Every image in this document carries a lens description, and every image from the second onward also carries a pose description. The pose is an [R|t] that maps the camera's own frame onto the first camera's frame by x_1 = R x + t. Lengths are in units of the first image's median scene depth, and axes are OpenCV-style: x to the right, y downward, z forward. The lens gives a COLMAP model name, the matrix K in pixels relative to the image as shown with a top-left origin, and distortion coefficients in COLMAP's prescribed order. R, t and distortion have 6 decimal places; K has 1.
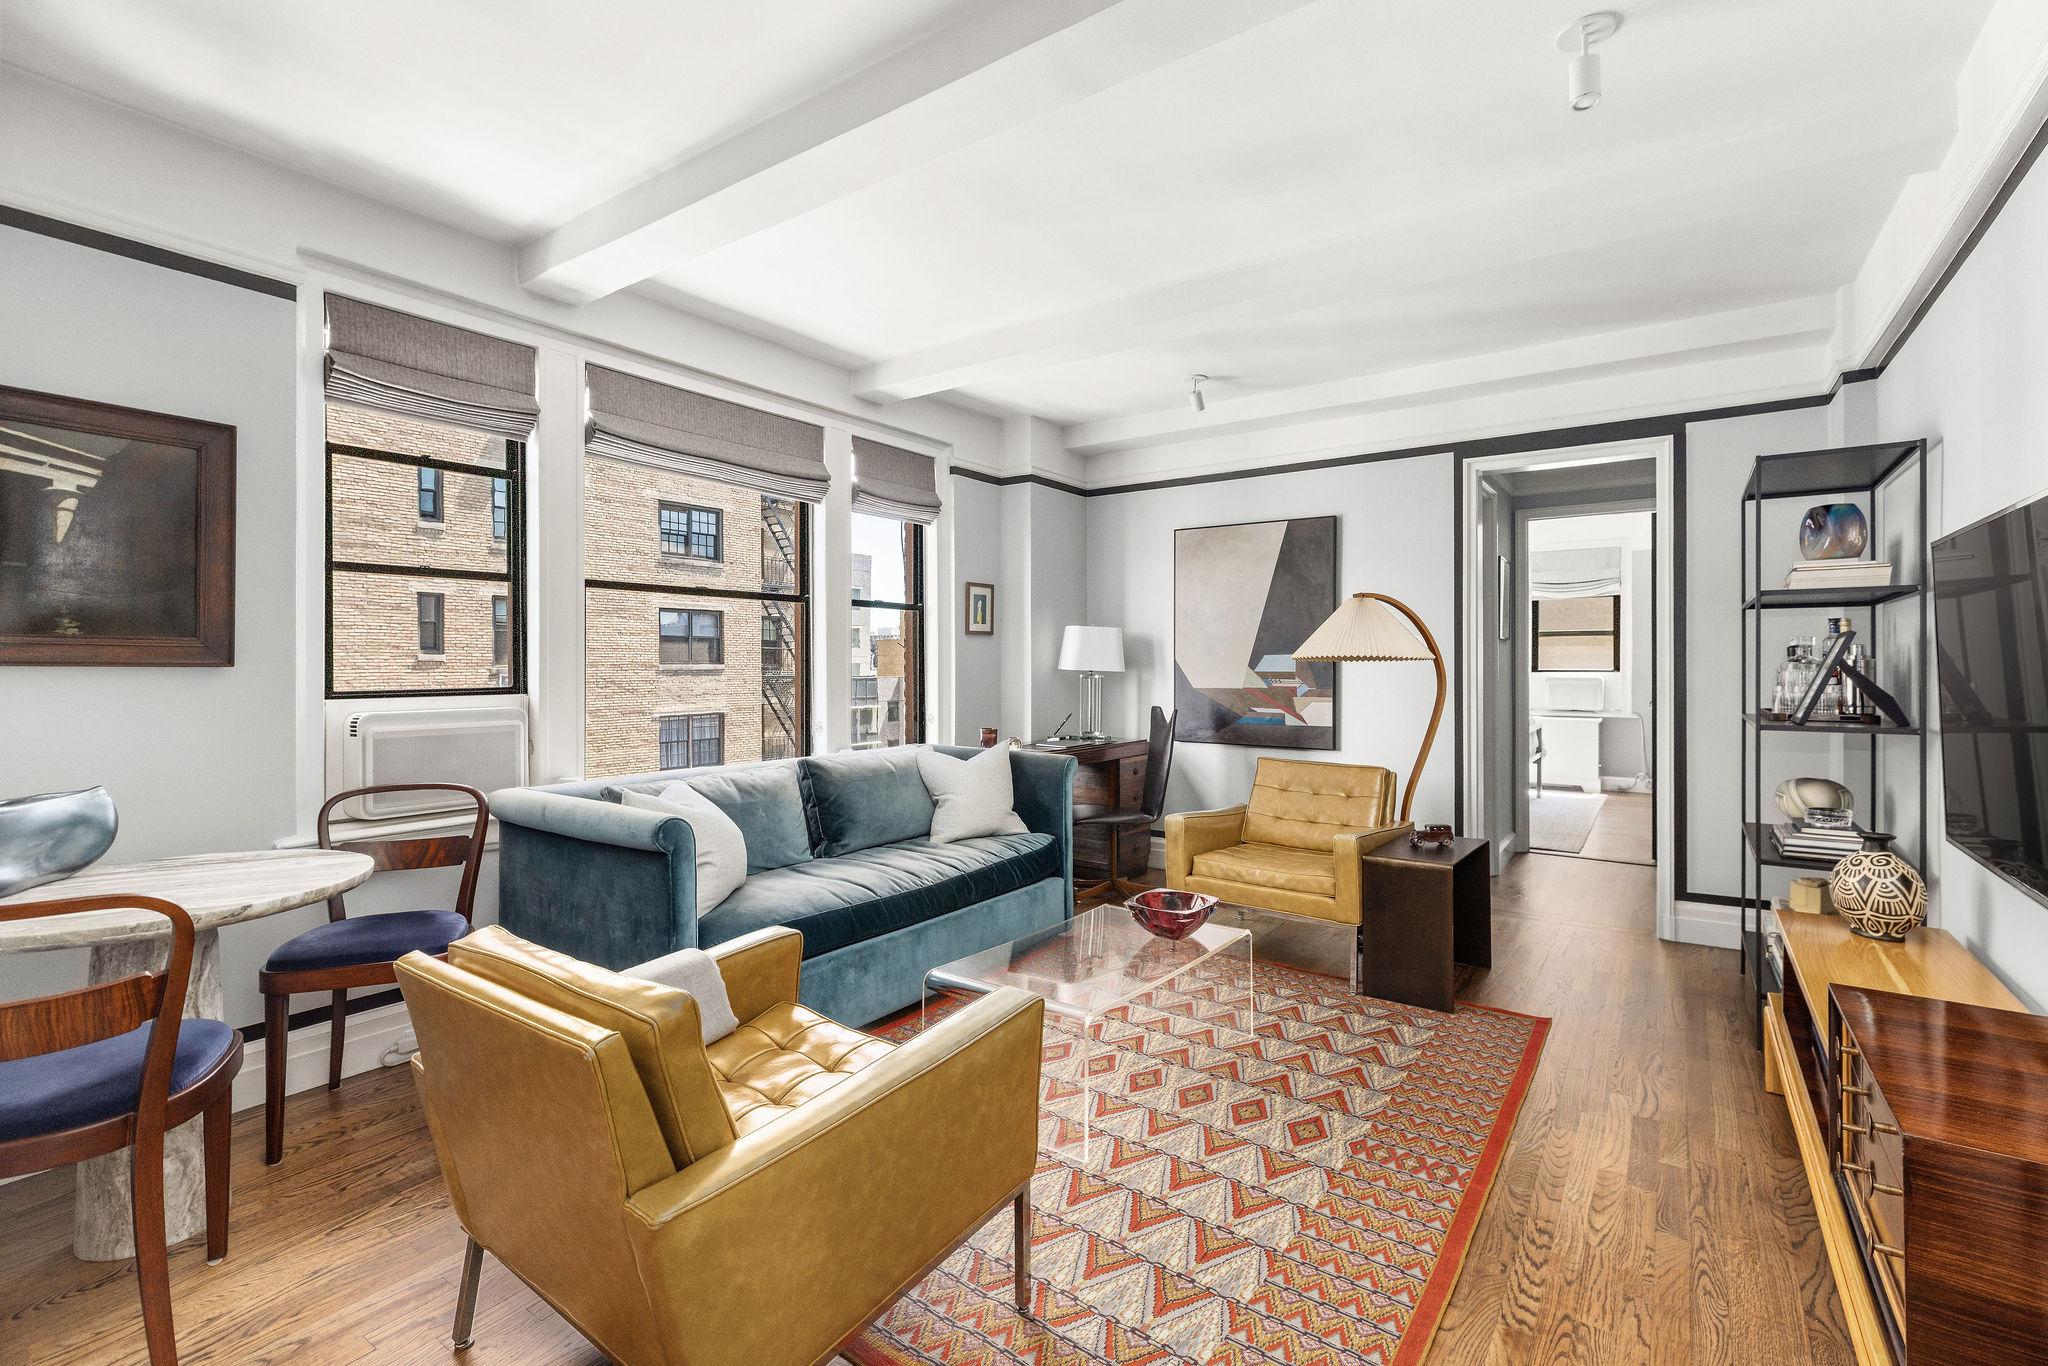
lens RADIAL K [[930.3, 0, 1033.4], [0, 930.3, 678.4], [0, 0, 1]] dist [0.001902, 0.000473]
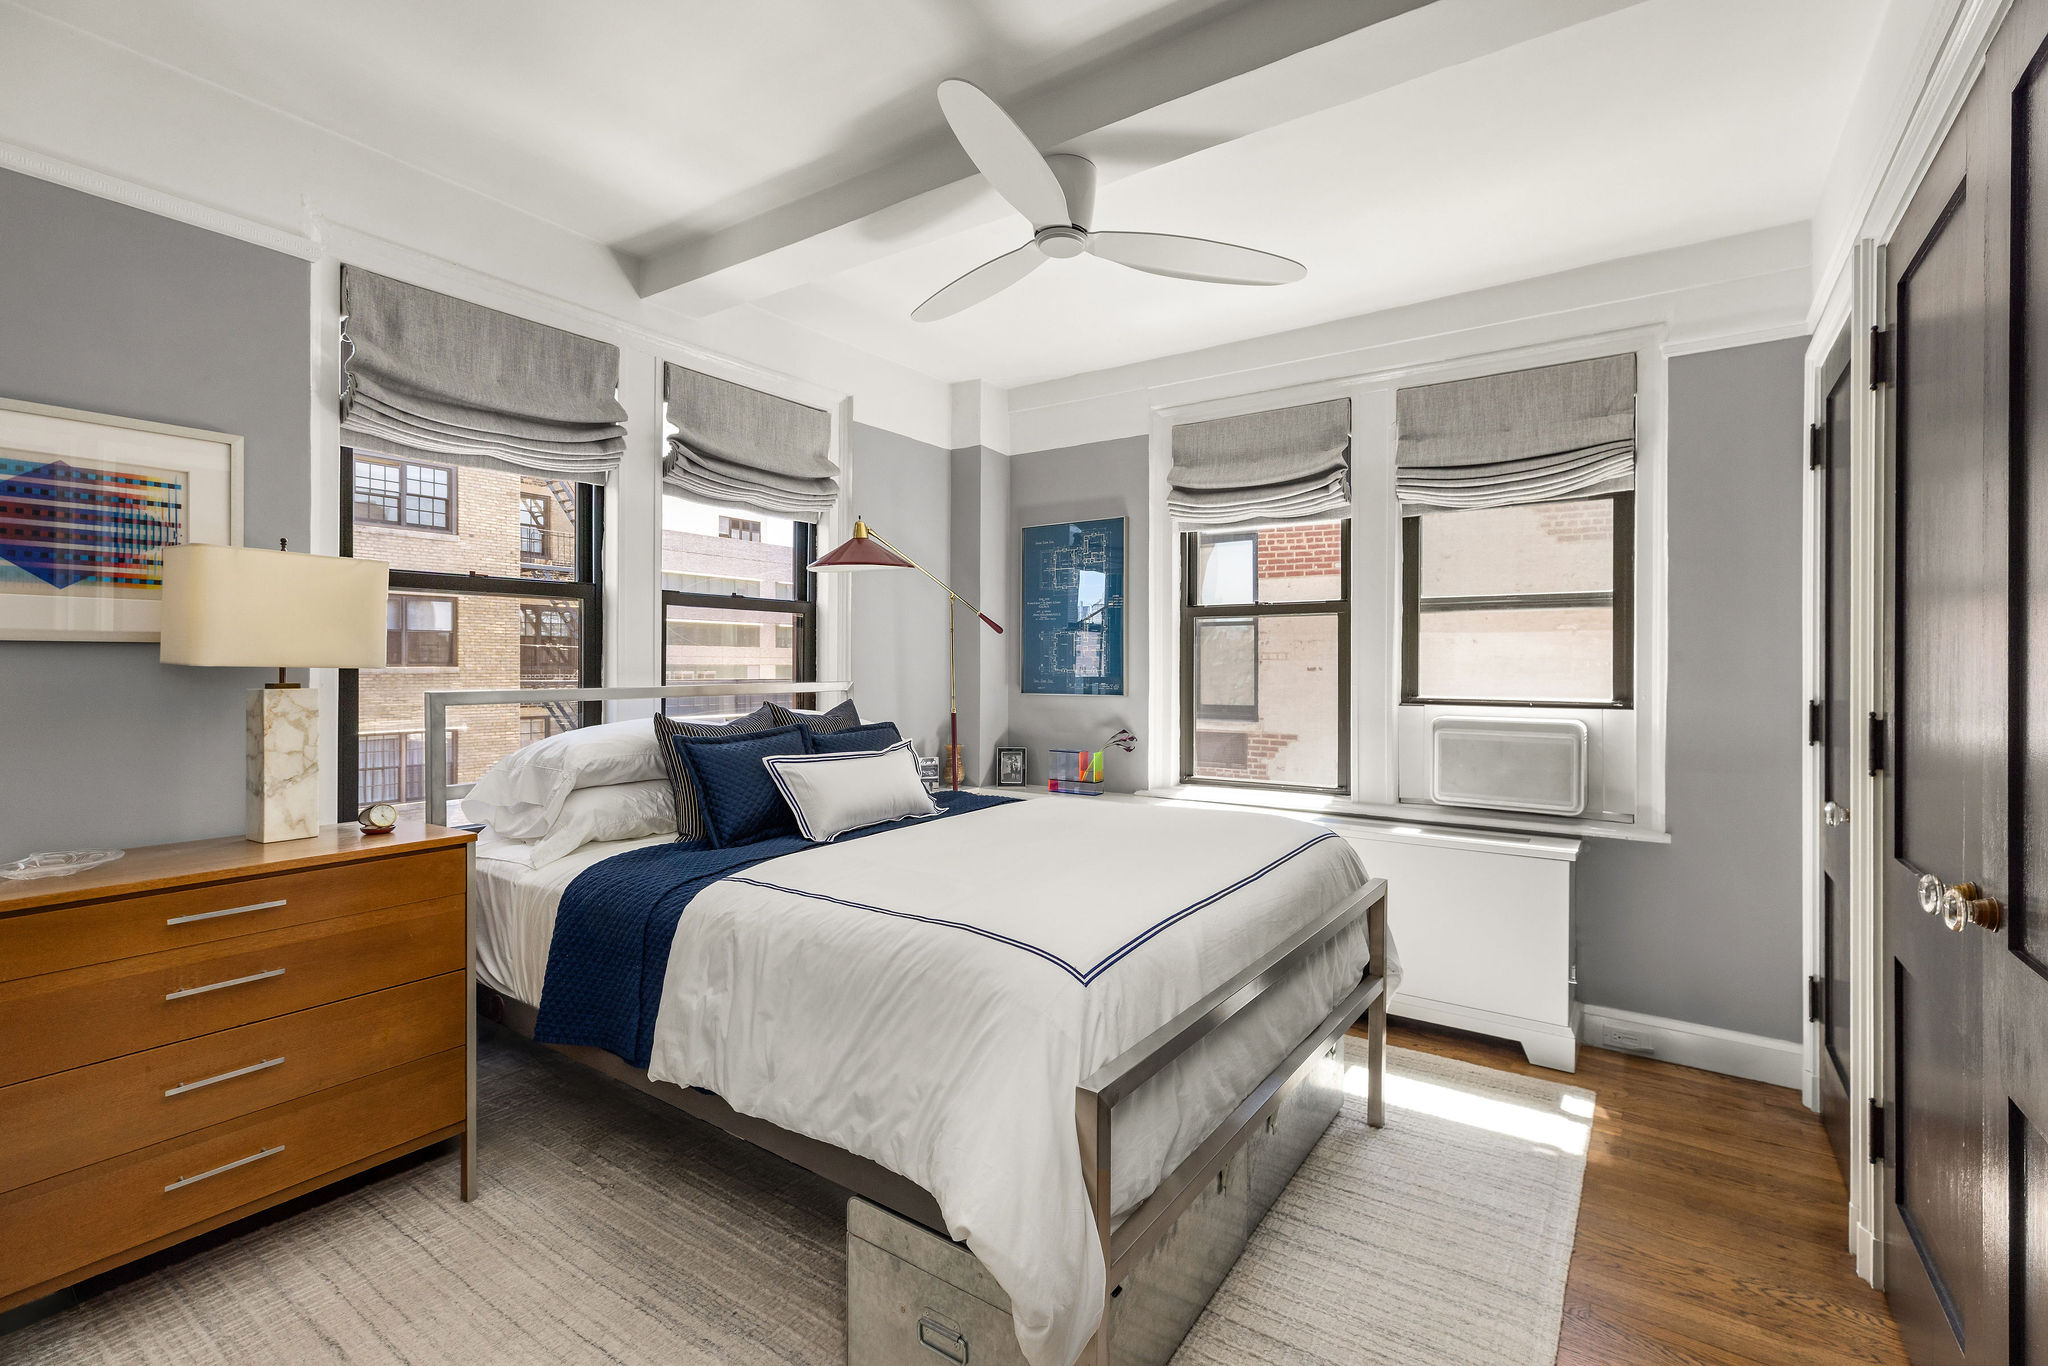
lens RADIAL K [[930.3, 0, 1033.4], [0, 930.3, 678.4], [0, 0, 1]] dist [0.001902, 0.000473]
pose [[0.999883, 0.014850, -0.003775, 0.349306], [-0.014895, 0.999814, -0.012269, -0.008789], [0.003592, 0.012324, 0.999918, 0.558311]]
